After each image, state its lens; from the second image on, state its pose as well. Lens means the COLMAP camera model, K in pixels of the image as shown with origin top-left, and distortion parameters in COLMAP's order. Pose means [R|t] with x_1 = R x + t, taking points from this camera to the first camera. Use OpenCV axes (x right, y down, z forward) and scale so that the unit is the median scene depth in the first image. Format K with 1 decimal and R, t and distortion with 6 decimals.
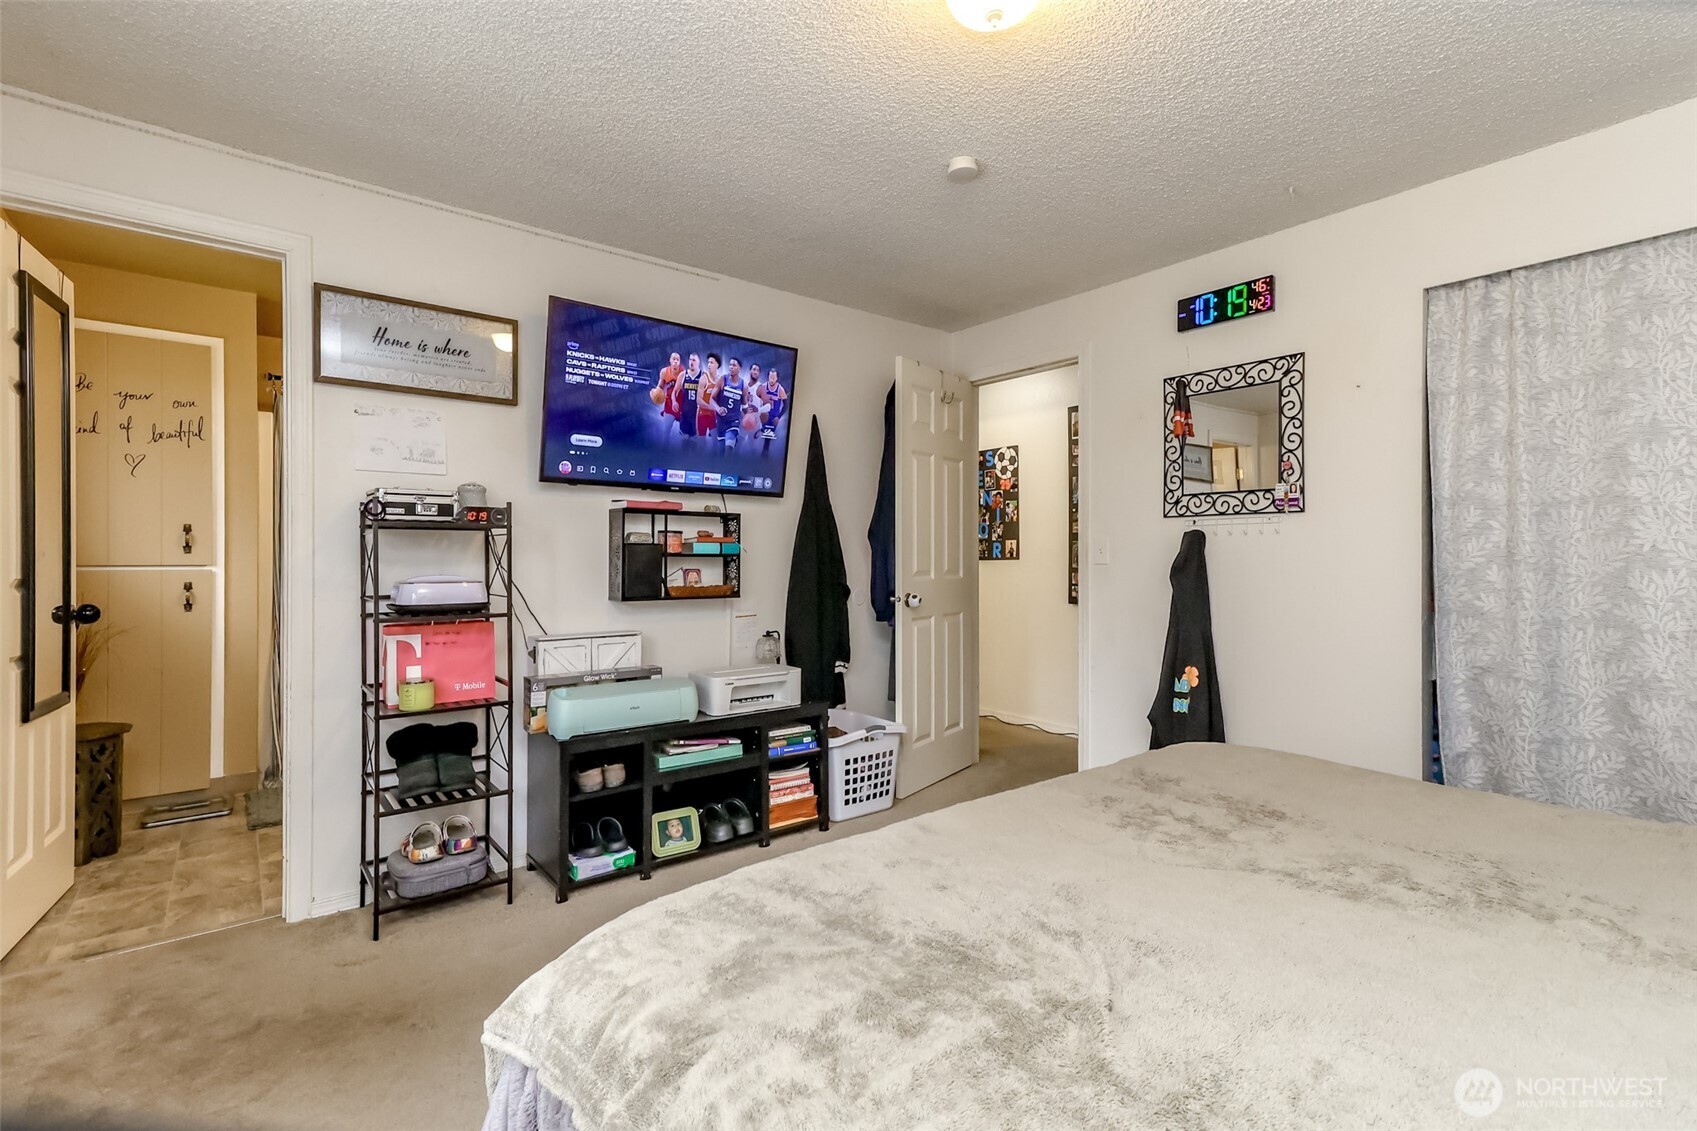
lens RADIAL K [[767.9, 0, 847.6], [0, 767.9, 562.0], [0, 0, 1]] dist [0.002628, 0.000134]
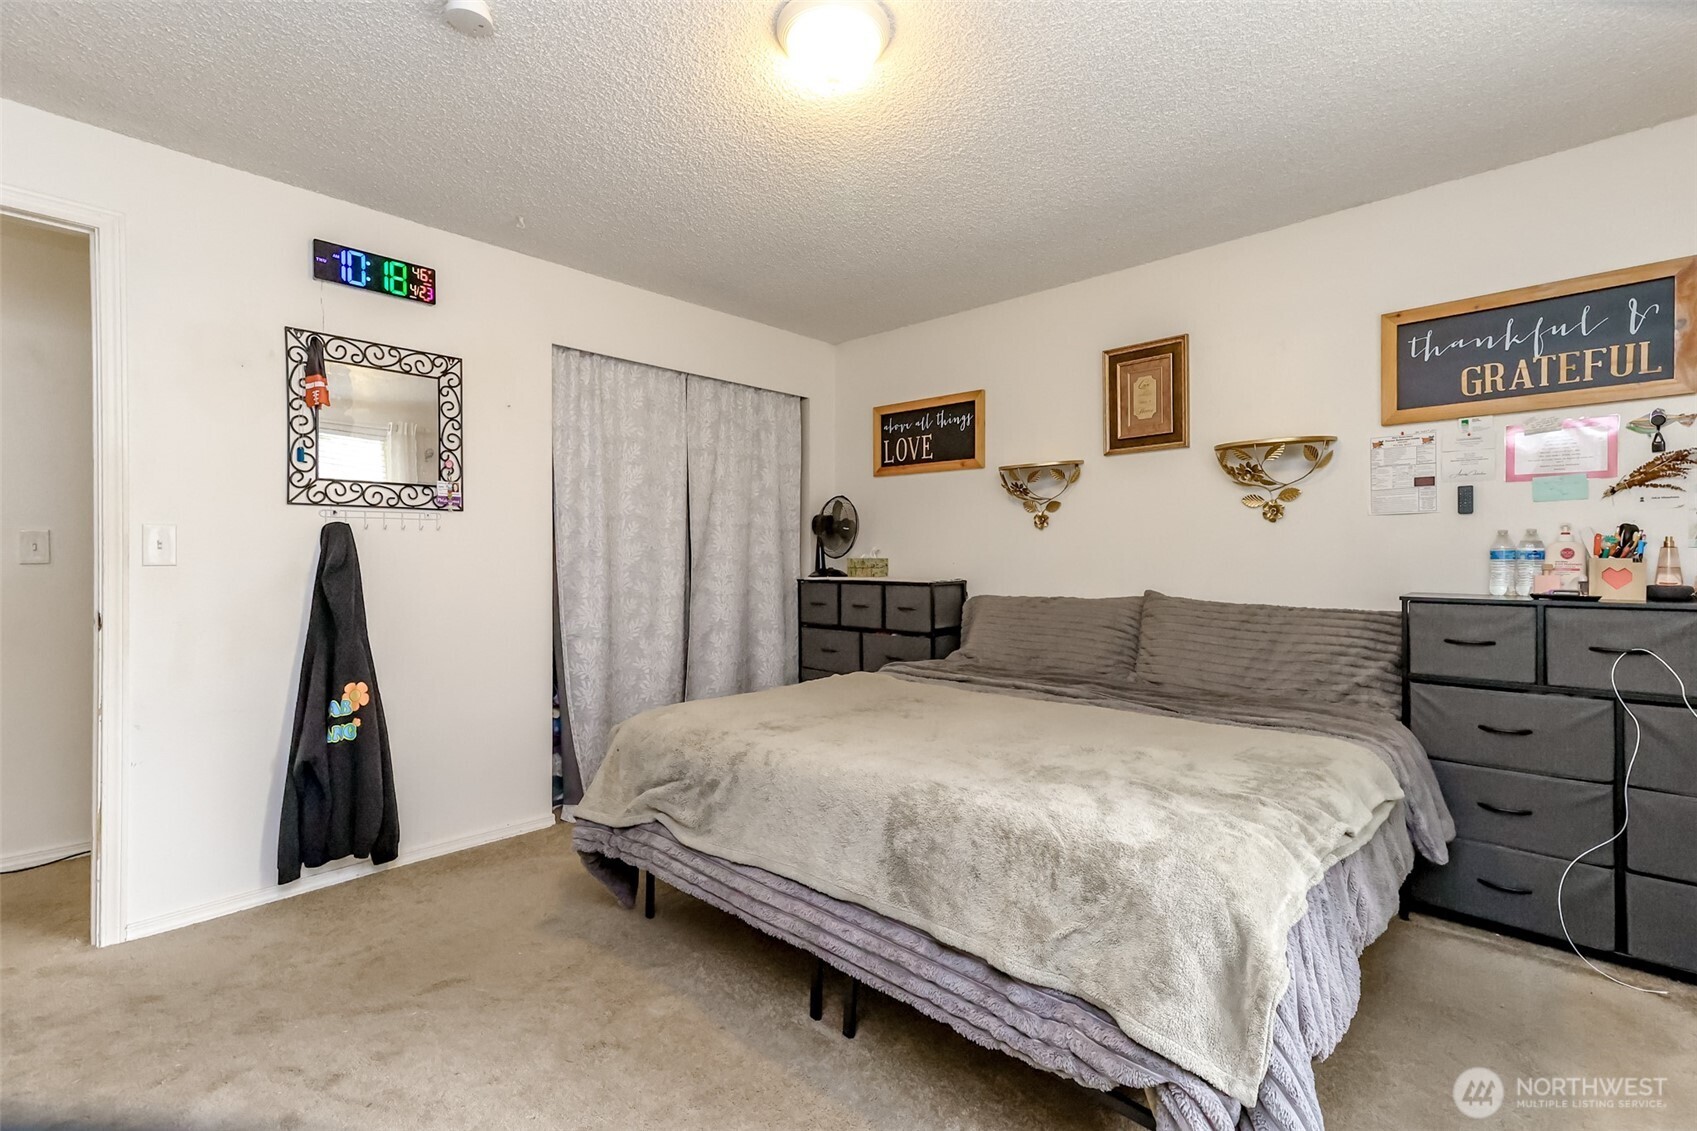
lens RADIAL K [[767.9, 0, 848.3], [0, 767.9, 557.8], [0, 0, 1]] dist [0.002628, 0.000134]
pose [[-0.172443, -0.006247, 0.985000, -0.514981], [0.007579, 0.999942, 0.007669, -0.005258], [-0.984990, 0.008787, -0.172386, 0.643125]]
